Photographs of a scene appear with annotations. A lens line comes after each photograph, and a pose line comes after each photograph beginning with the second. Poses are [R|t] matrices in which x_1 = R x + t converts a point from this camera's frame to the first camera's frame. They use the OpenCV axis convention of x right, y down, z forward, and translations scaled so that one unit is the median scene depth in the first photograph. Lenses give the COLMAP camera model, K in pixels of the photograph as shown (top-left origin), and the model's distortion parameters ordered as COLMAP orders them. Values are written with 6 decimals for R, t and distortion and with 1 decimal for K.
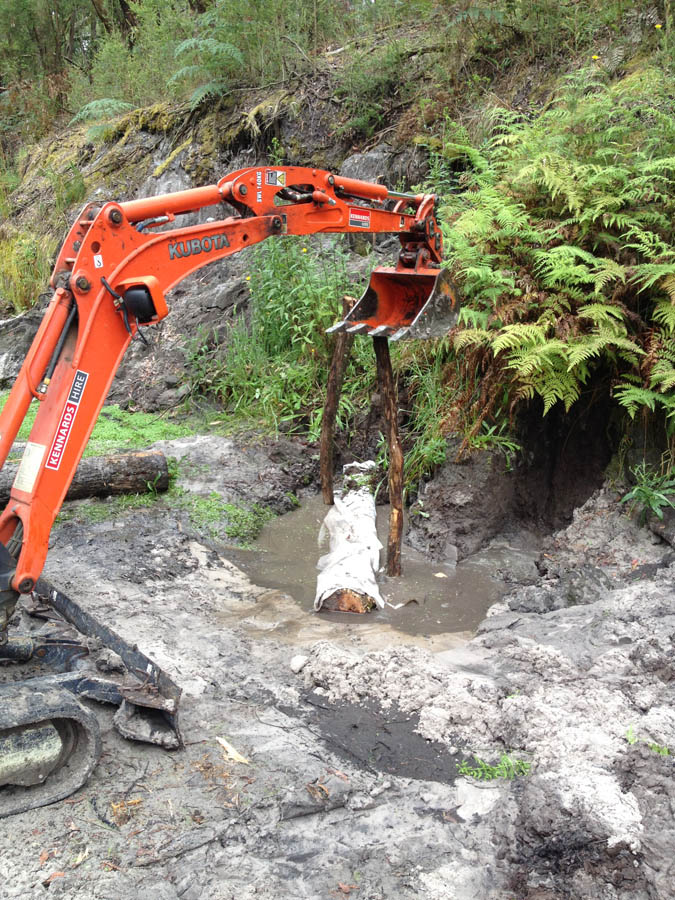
lens RADIAL K [[850.7, 0, 342.6], [0, 850.7, 453.5], [0, 0, 1]] dist [0.135098, -0.273065]
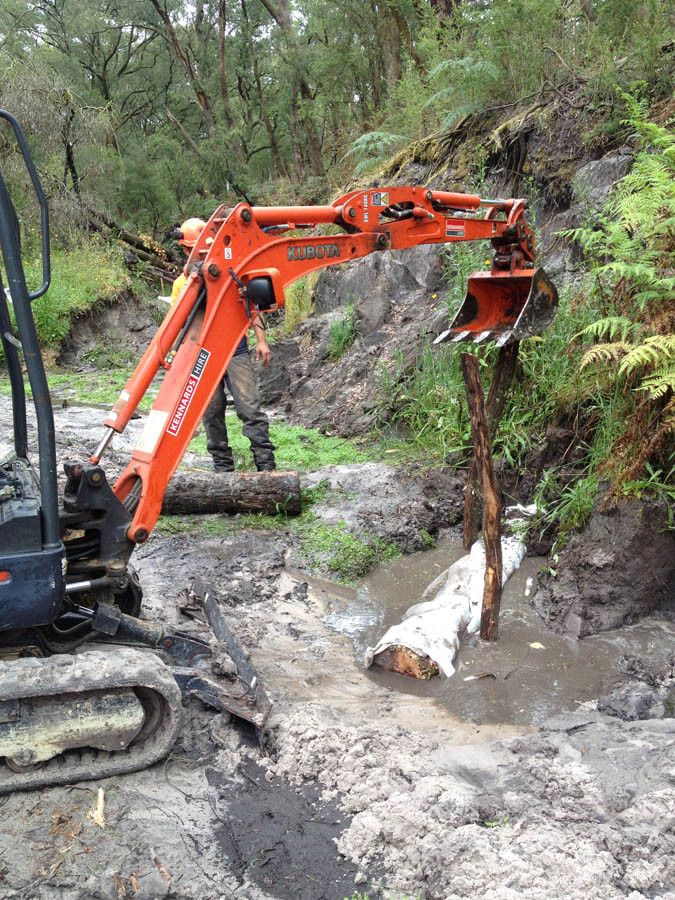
lens RADIAL K [[850.7, 0, 342.6], [0, 850.7, 453.5], [0, 0, 1]] dist [0.135098, -0.273065]
pose [[0.918572, 0.069123, -0.389162, 0.207704], [-0.090417, 0.995229, -0.036648, 0.007119], [0.384773, 0.068851, 0.920440, 0.161461]]
